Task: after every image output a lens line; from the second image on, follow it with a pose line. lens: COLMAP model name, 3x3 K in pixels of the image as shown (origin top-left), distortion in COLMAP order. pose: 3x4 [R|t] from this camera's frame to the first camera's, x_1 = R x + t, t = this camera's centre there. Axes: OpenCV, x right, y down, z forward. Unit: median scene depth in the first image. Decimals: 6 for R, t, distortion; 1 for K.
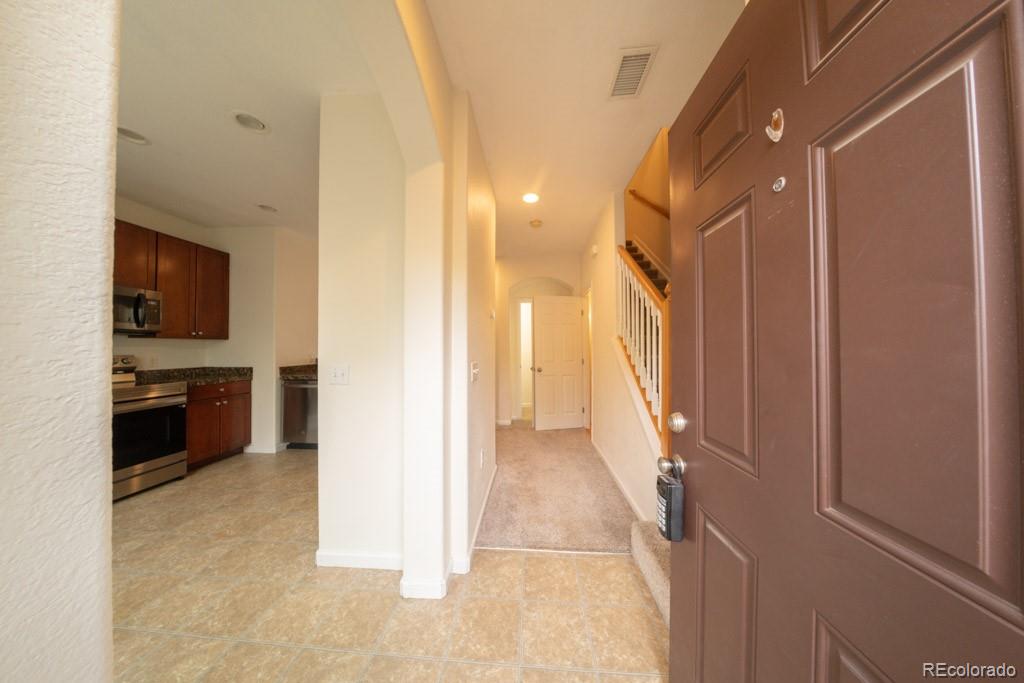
lens RADIAL K [[277.0, 0, 509.0], [0, 277.0, 347.9], [0, 0, 1]] dist [-0.013088, -0.000002]
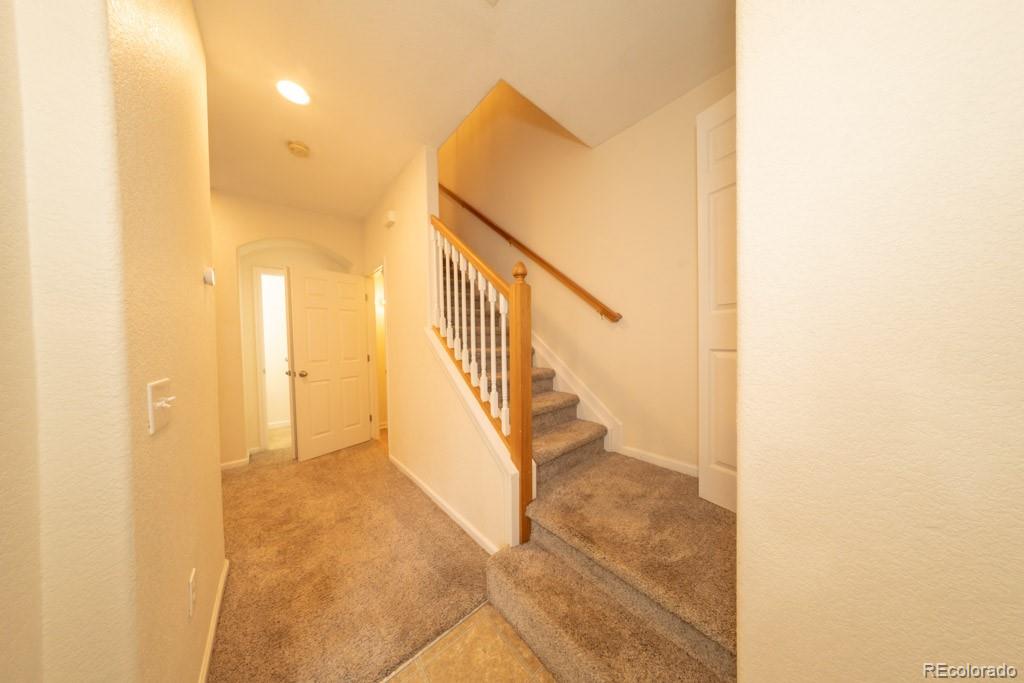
lens RADIAL K [[277.0, 0, 509.0], [0, 277.0, 347.9], [0, 0, 1]] dist [-0.013088, -0.000002]
pose [[0.698454, -0.029439, 0.715050, -0.031717], [0.013631, 0.999520, 0.027835, 0.001883], [-0.715526, -0.009695, 0.698519, 0.245961]]
